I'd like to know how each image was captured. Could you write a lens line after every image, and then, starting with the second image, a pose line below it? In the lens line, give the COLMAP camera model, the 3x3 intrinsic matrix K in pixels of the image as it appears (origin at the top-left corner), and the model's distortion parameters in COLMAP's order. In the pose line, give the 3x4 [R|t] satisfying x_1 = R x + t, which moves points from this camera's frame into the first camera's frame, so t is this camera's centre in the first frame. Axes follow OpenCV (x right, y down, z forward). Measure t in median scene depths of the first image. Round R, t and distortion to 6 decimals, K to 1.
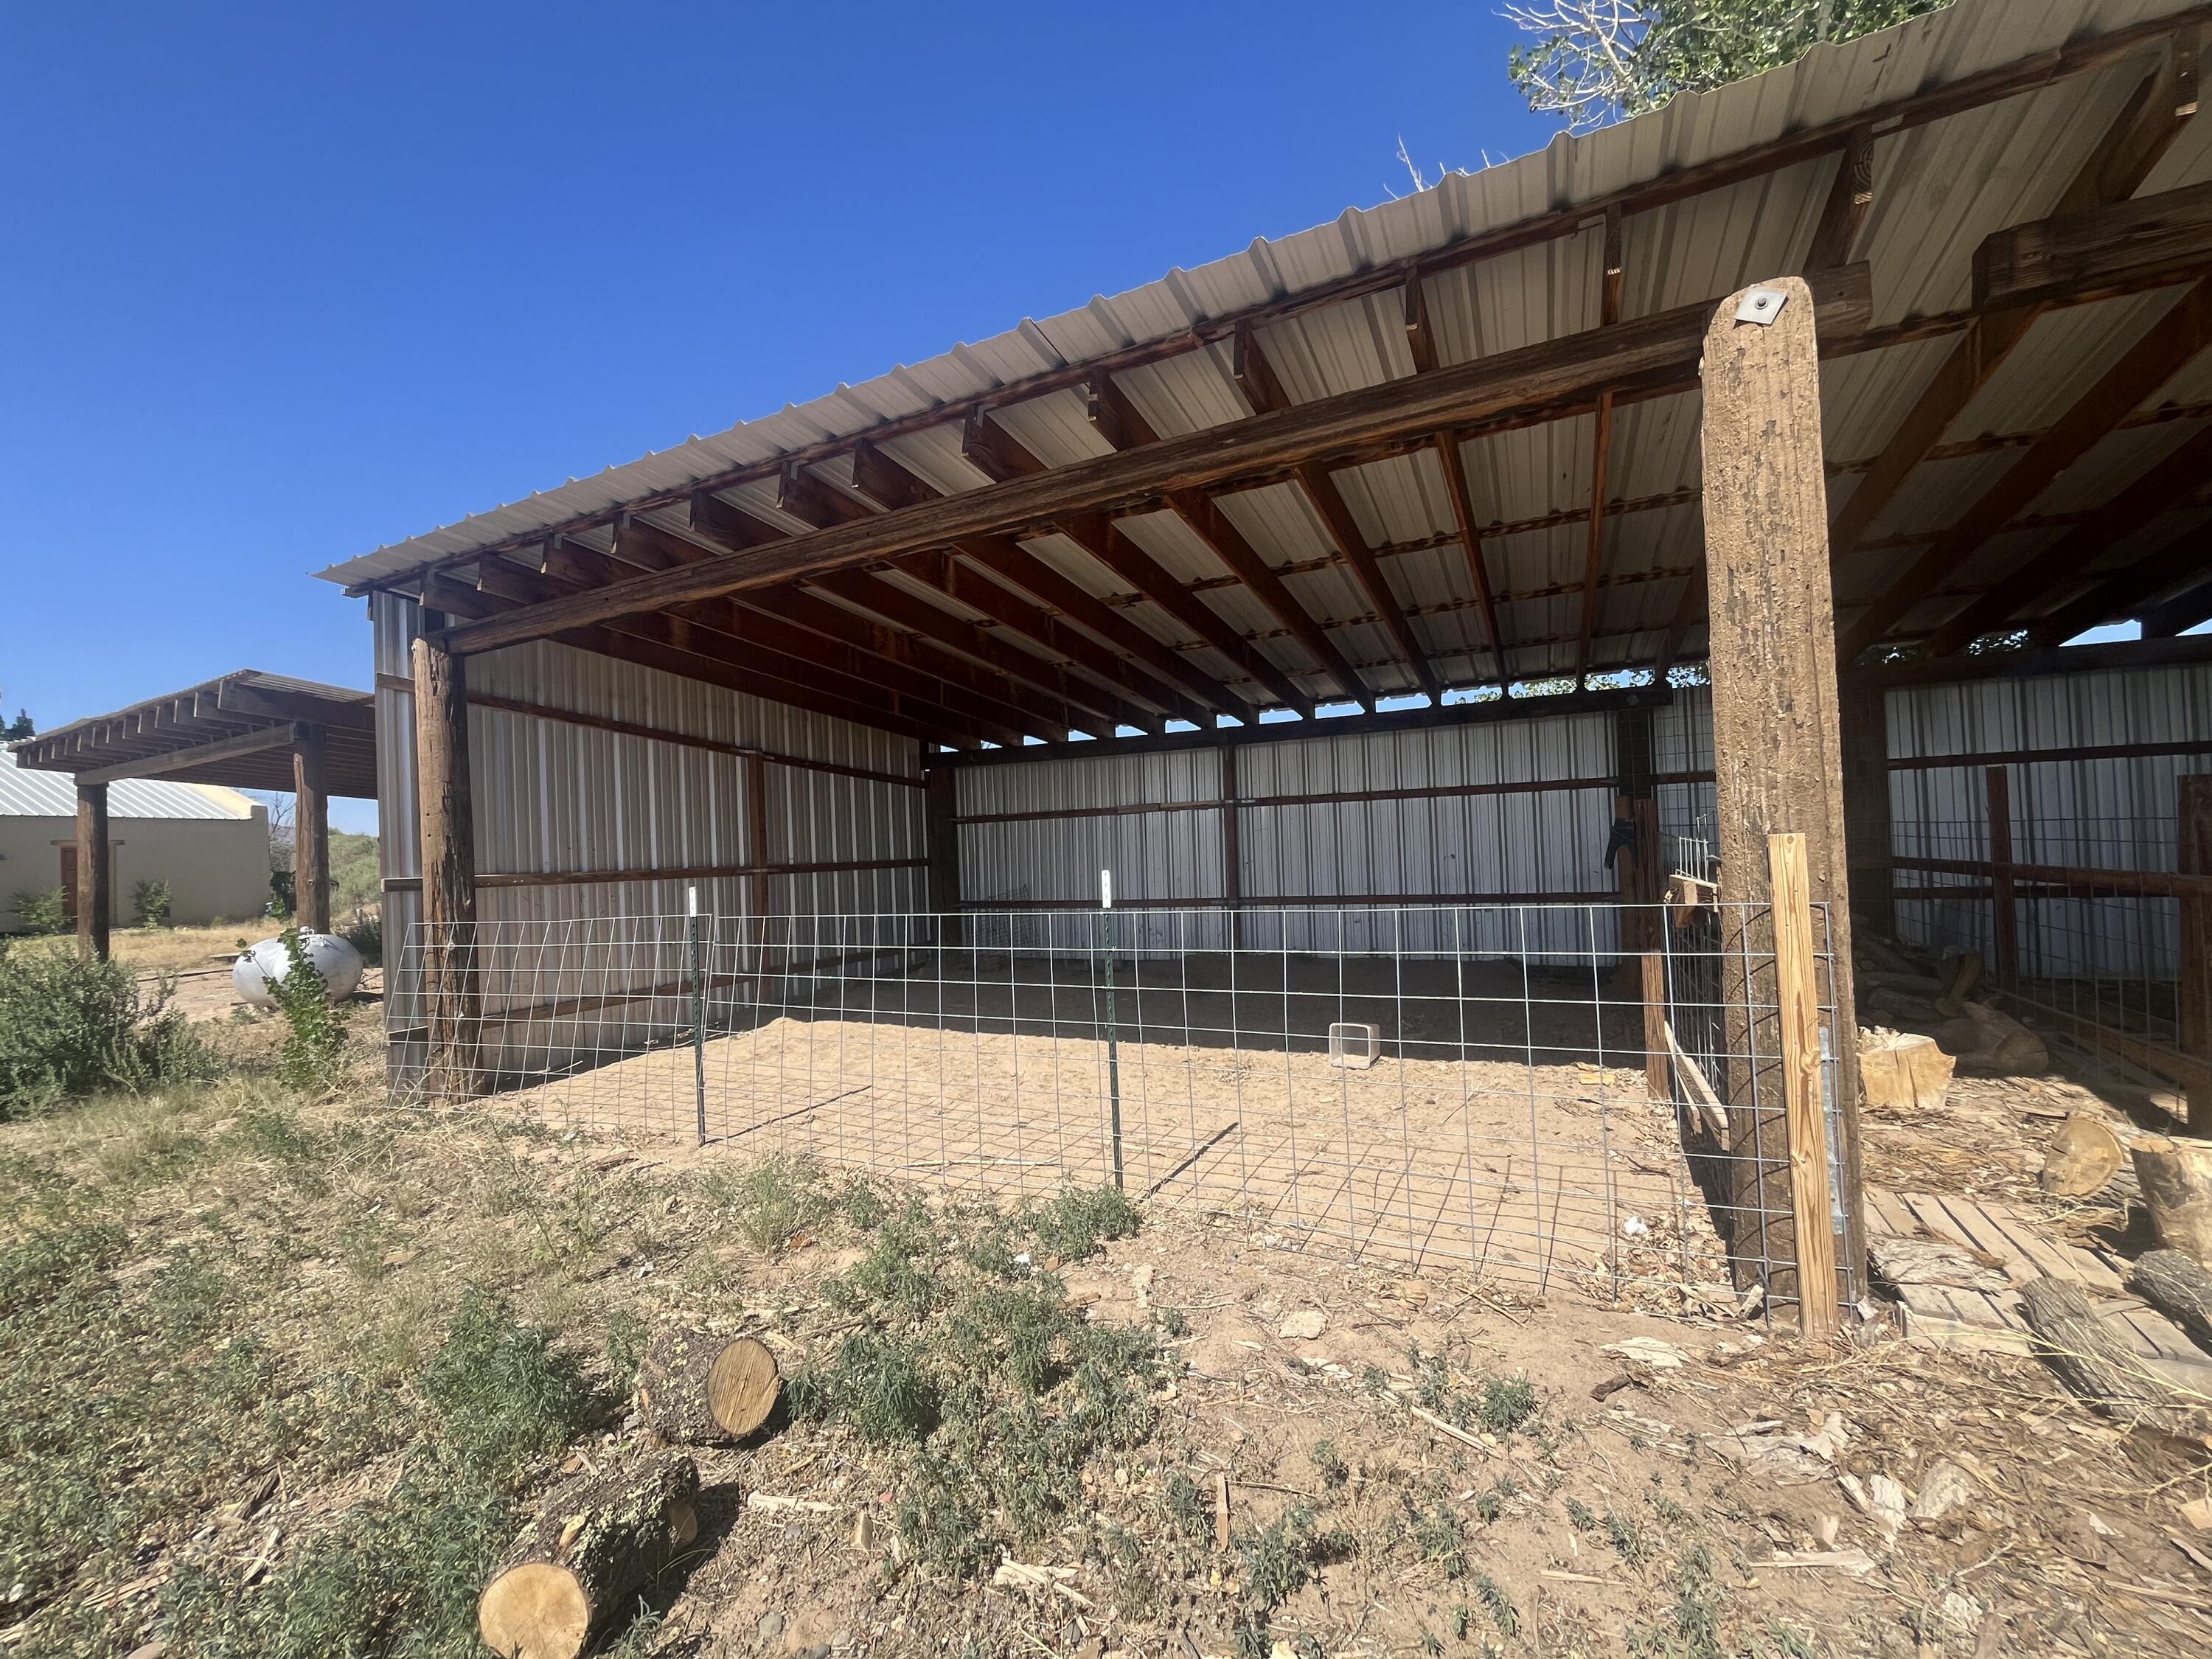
lens RADIAL K [[917.5, 0, 1094.9], [0, 917.5, 824.8], [0, 0, 1]] dist [-0.001040, -0.000193]
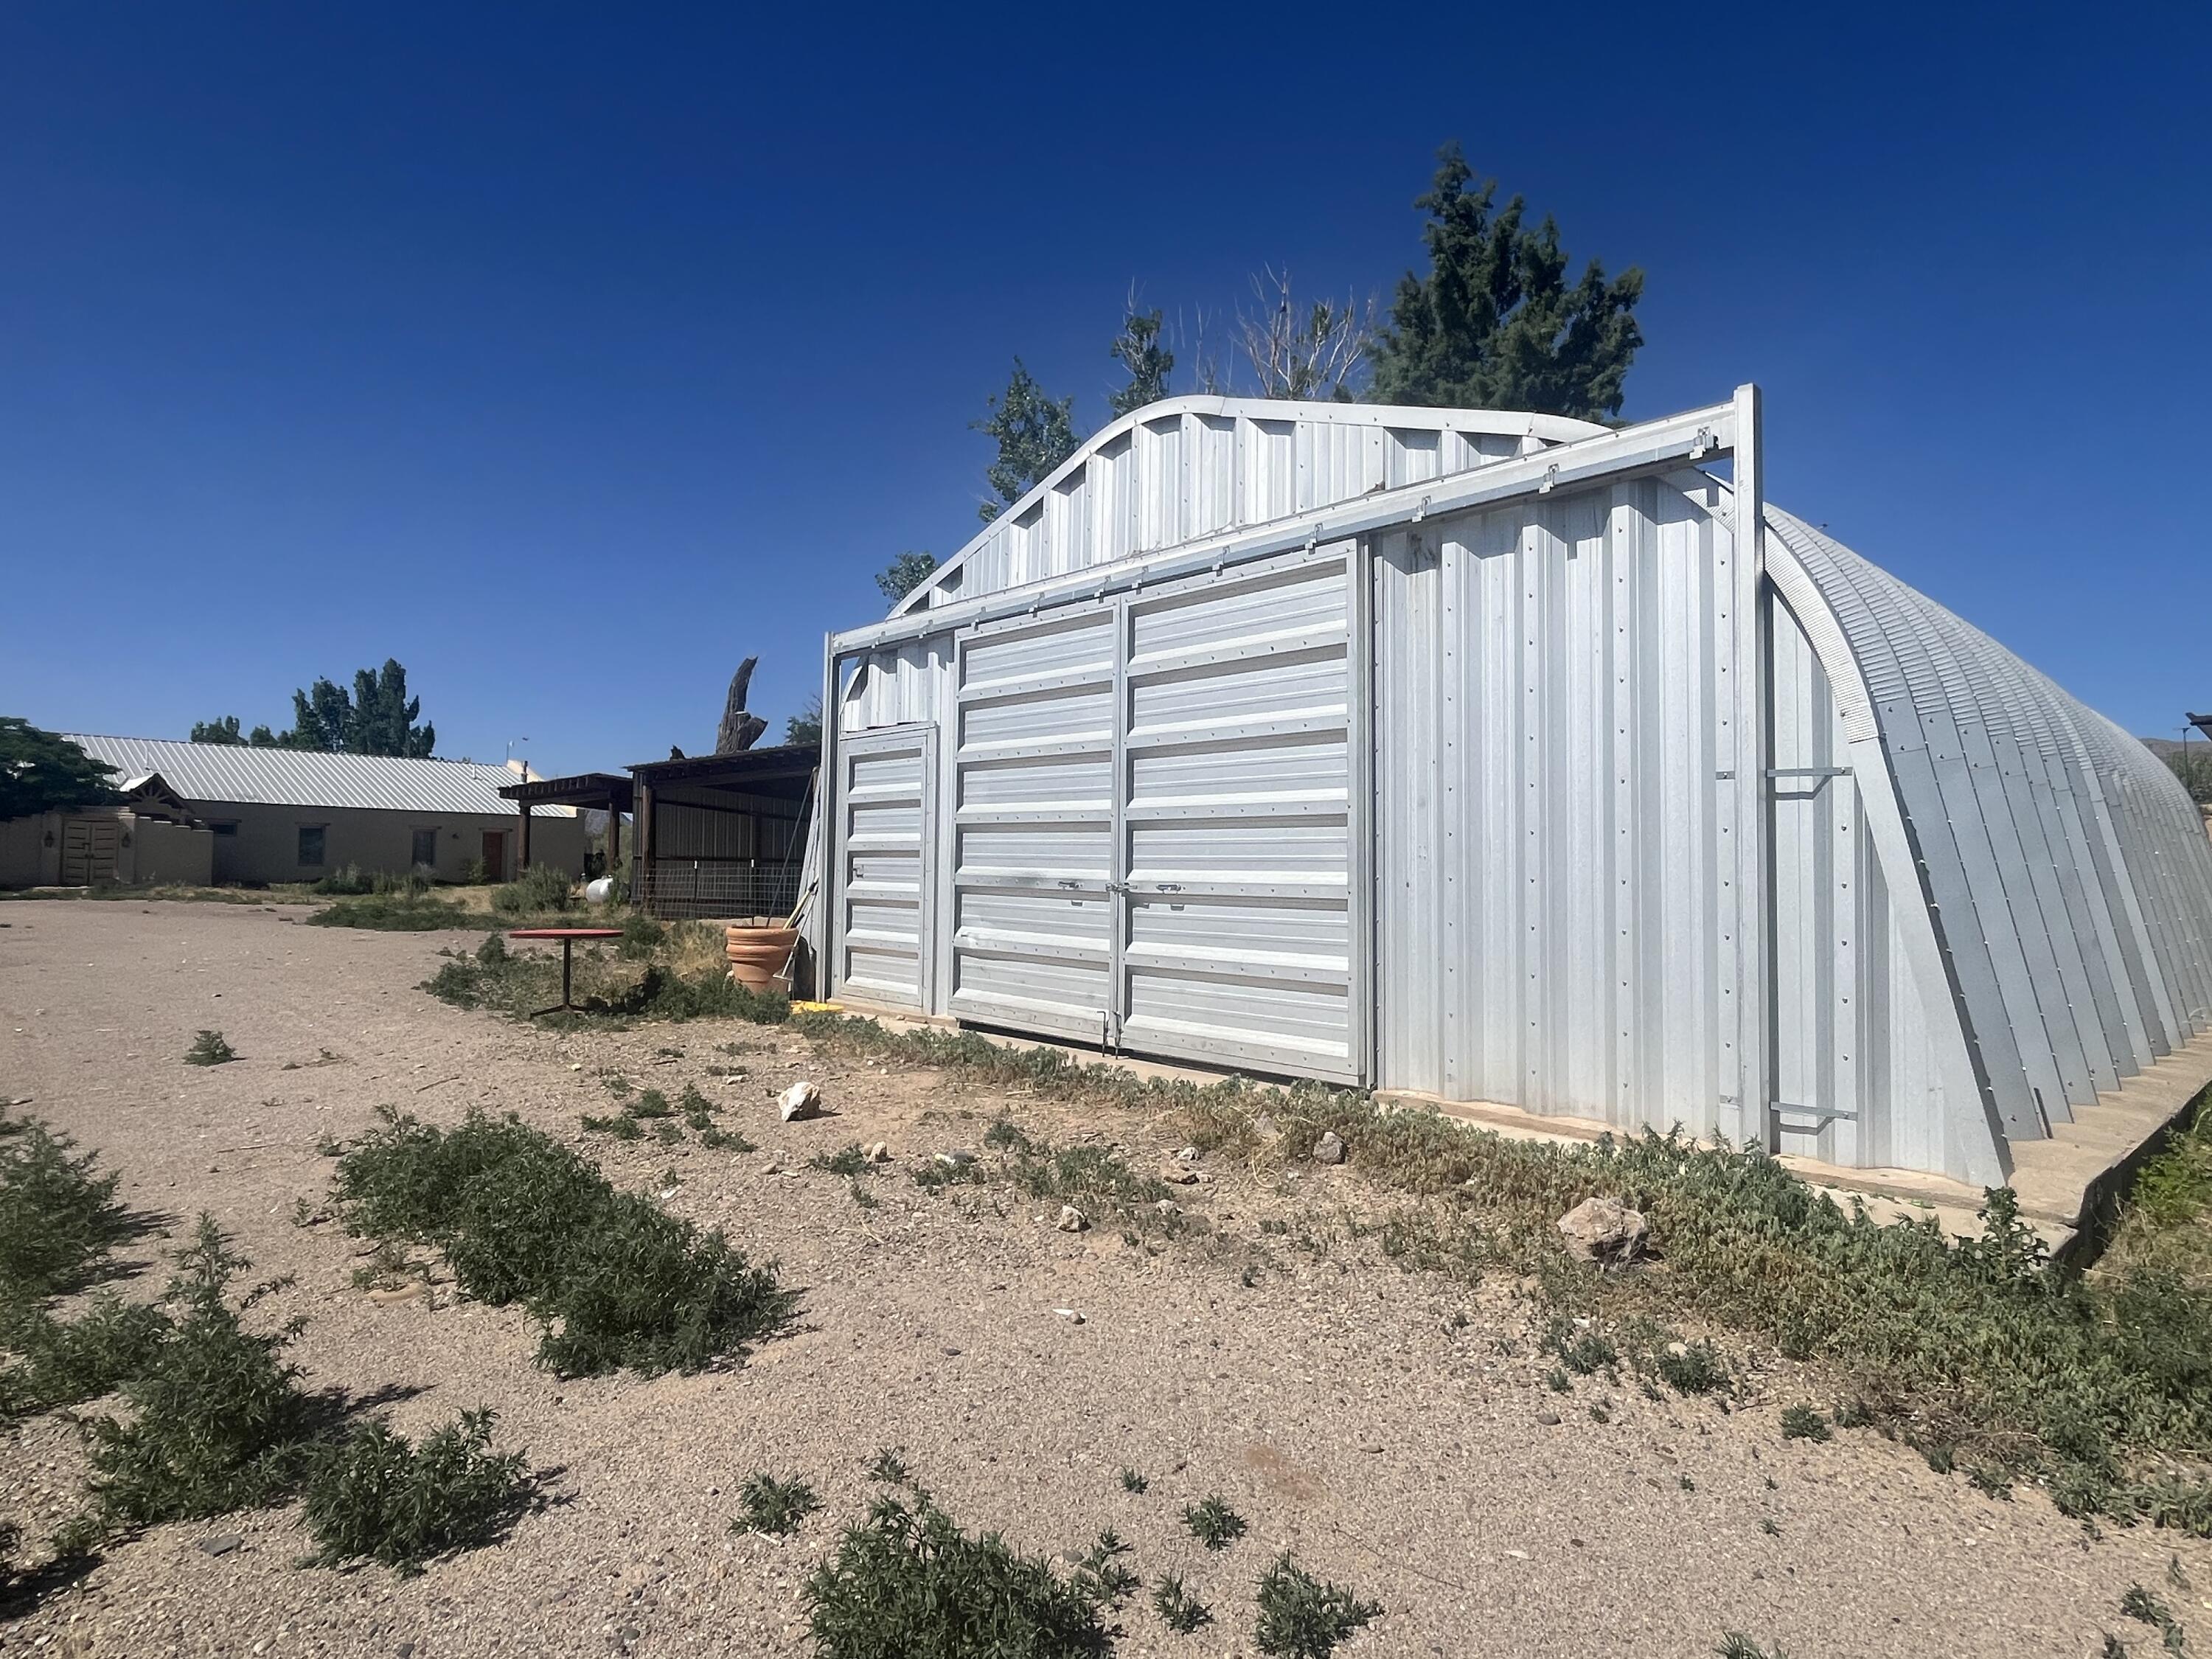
lens RADIAL K [[1218.3, 0, 1108.9], [0, 1218.3, 824.2], [0, 0, 1]] dist [-0.003913, 0.001070]
pose [[0.949069, 0.038739, -0.312678, 1.590432], [-0.041273, 0.999147, -0.001486, -0.084572], [0.312354, 0.014316, 0.949858, -1.884920]]
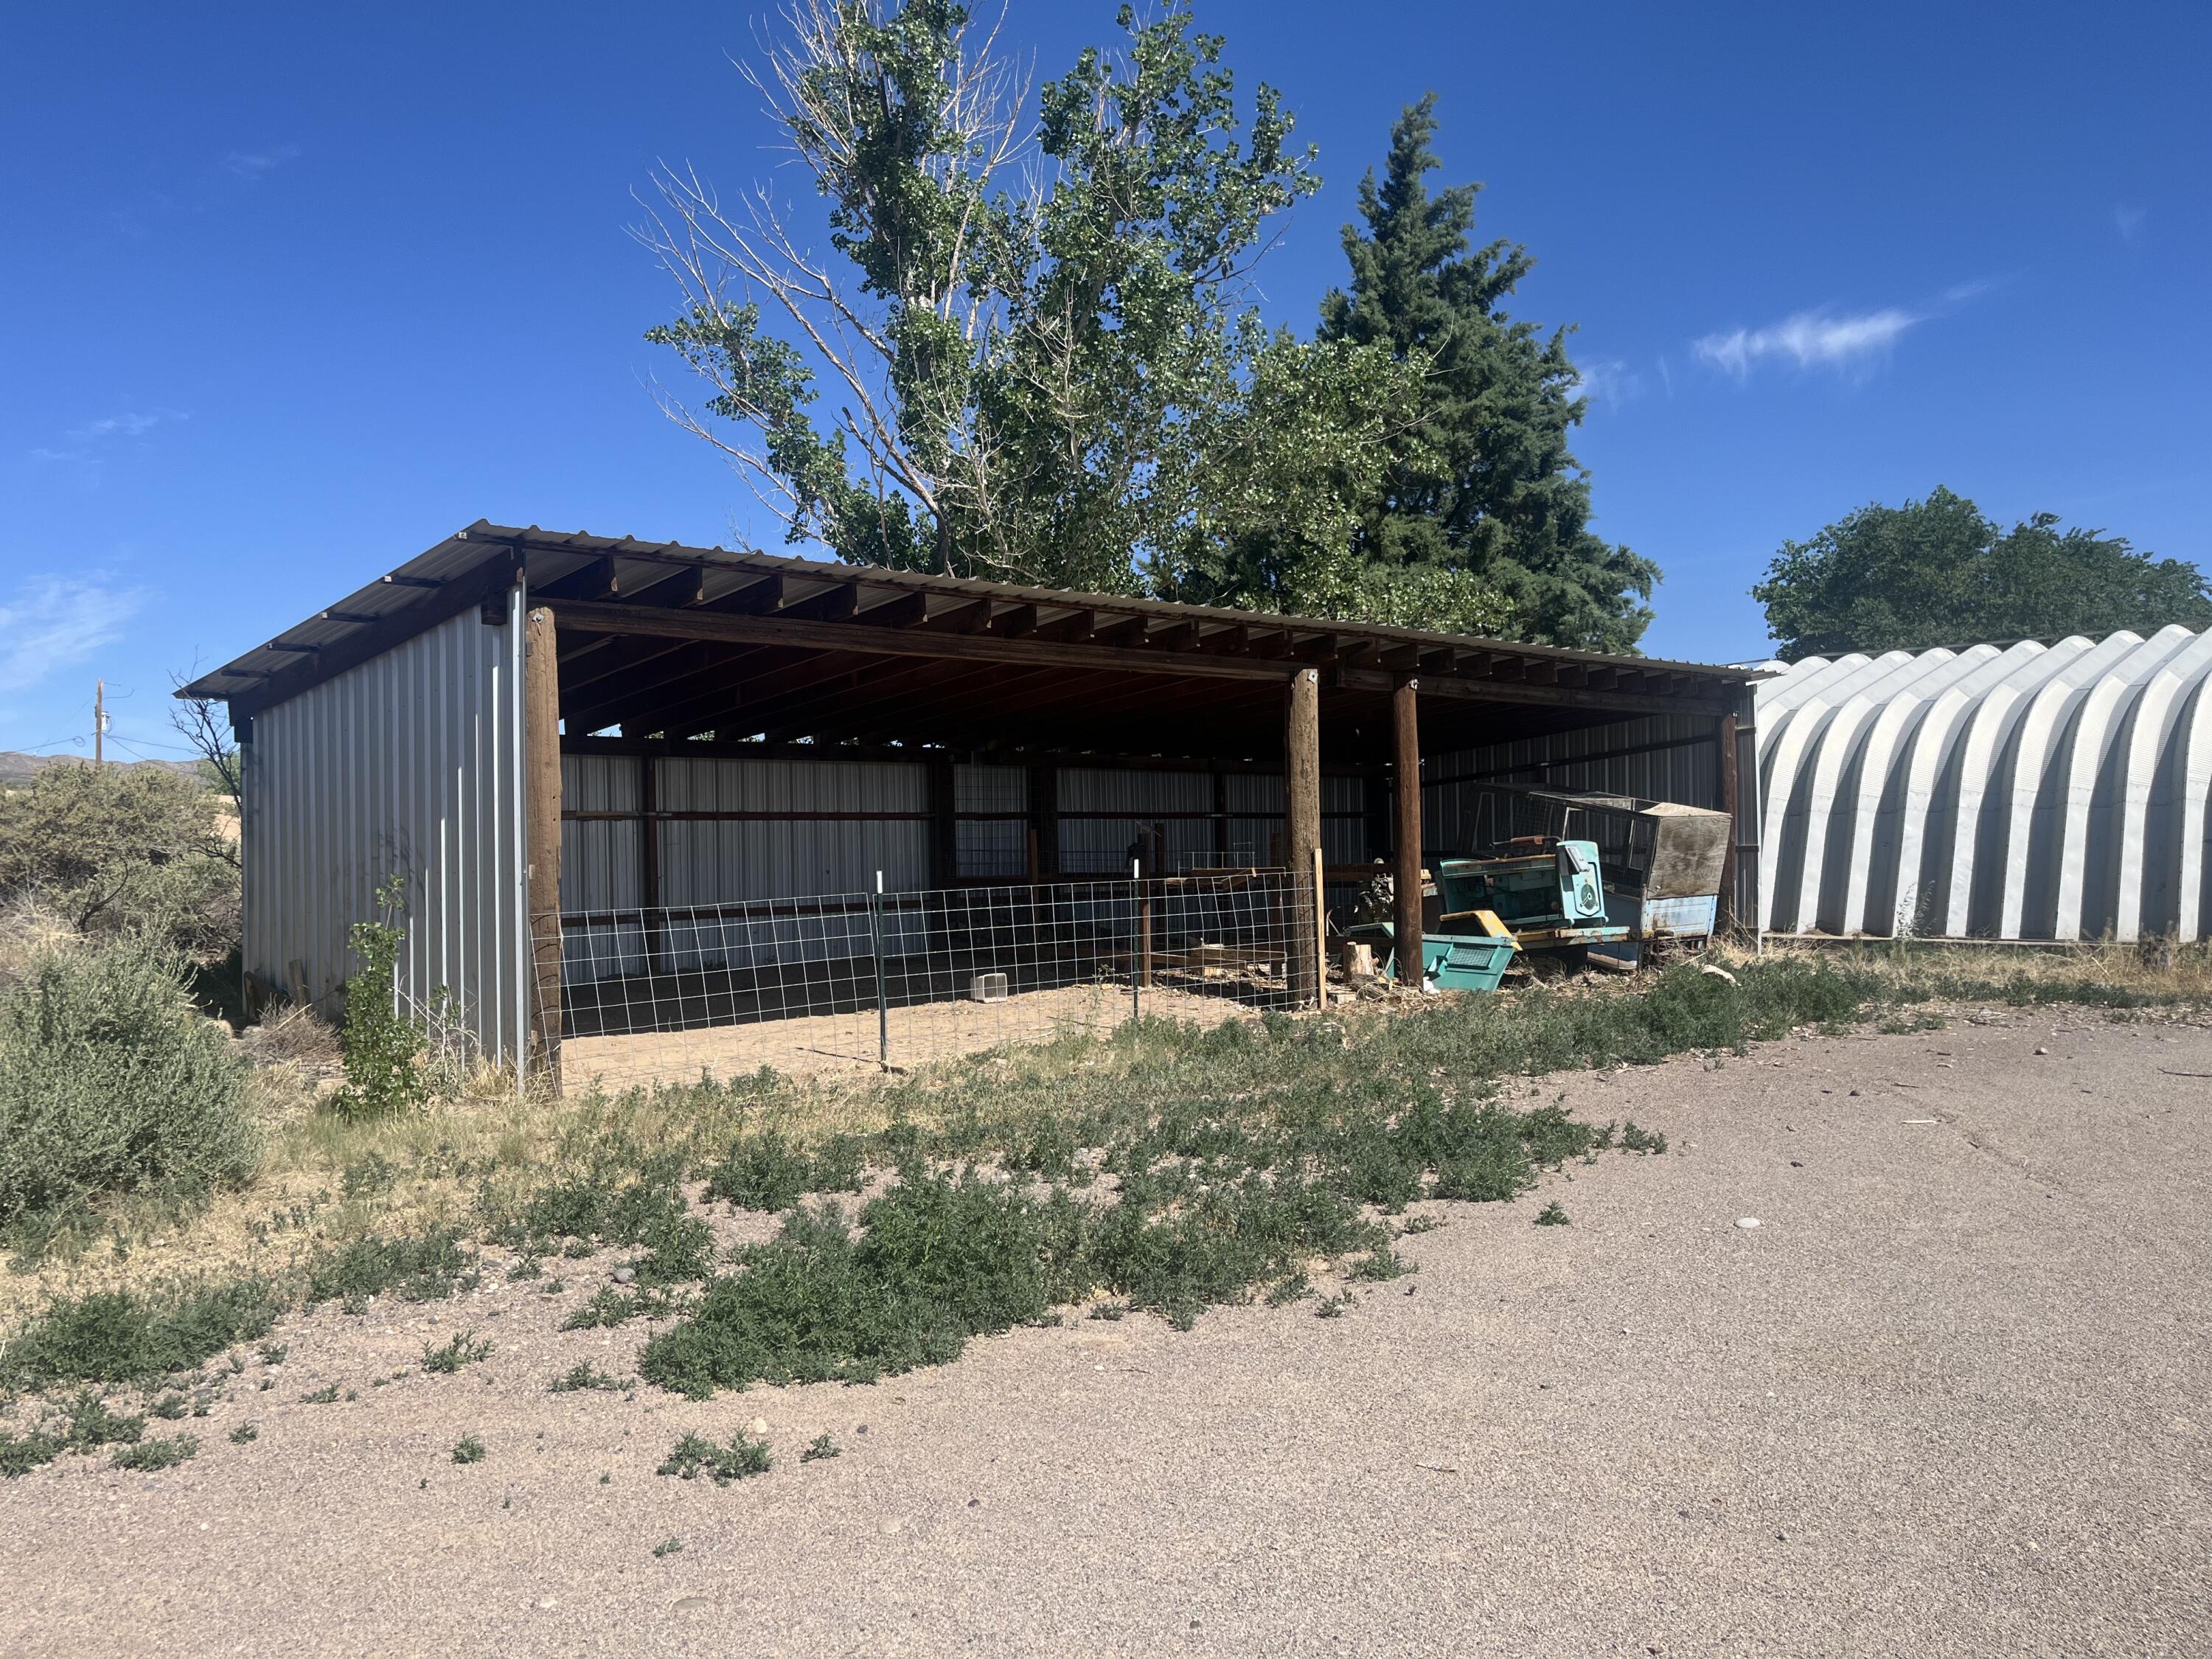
lens RADIAL K [[1652.3, 0, 1101.3], [0, 1652.3, 828.6], [0, 0, 1]] dist [0.046741, -0.000215]
pose [[0.344606, 0.044605, 0.937687, -1.454648], [-0.020237, 0.998991, -0.040084, 0.055432], [-0.938529, -0.005163, 0.345161, -0.053942]]
